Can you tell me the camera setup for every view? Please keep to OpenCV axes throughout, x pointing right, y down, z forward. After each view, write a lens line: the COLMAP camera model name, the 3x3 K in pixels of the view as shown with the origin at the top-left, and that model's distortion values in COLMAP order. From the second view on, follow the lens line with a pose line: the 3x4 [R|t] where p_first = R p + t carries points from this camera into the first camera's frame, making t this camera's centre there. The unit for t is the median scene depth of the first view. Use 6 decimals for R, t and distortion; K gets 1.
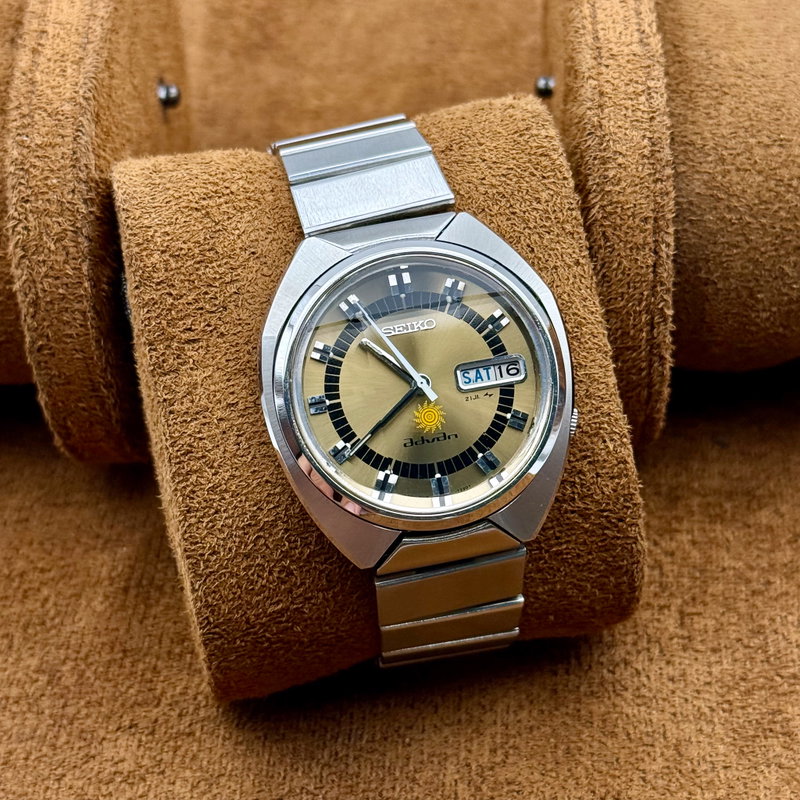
lens RADIAL K [[1925.2, 0, 400.0], [0, 1925.2, 400.0], [0, 0, 1]] dist [-0.025446, 0.161926]
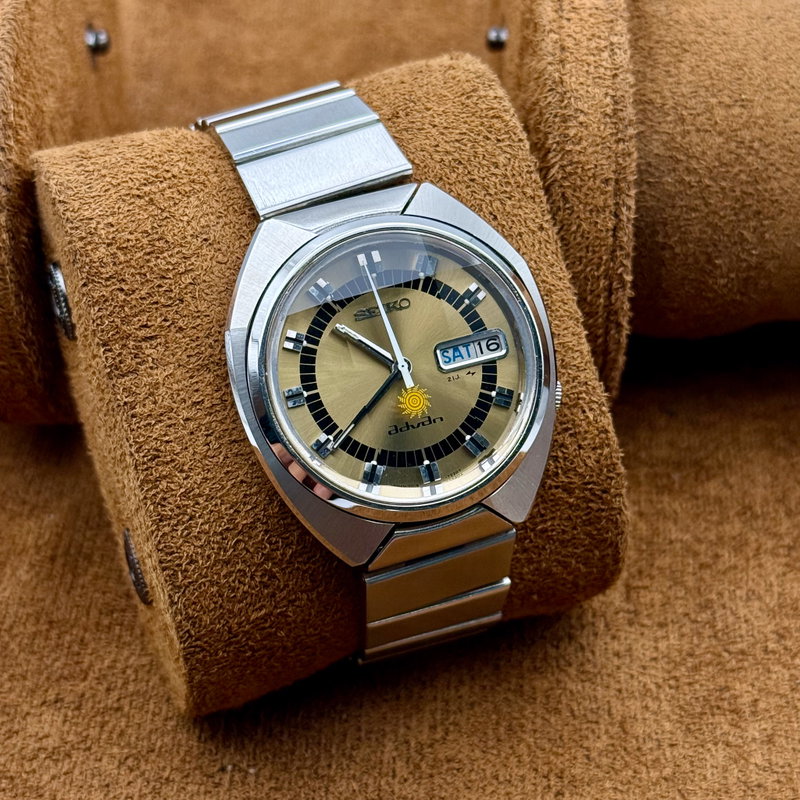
lens RADIAL K [[1925.2, 0, 400.0], [0, 1925.2, 400.0], [0, 0, 1]] dist [-0.025446, 0.161926]
pose [[0.989669, -0.073990, 0.122803, -0.103885], [0.070603, 0.997000, 0.031717, -0.021622], [-0.124781, -0.022719, 0.991924, 0.056671]]
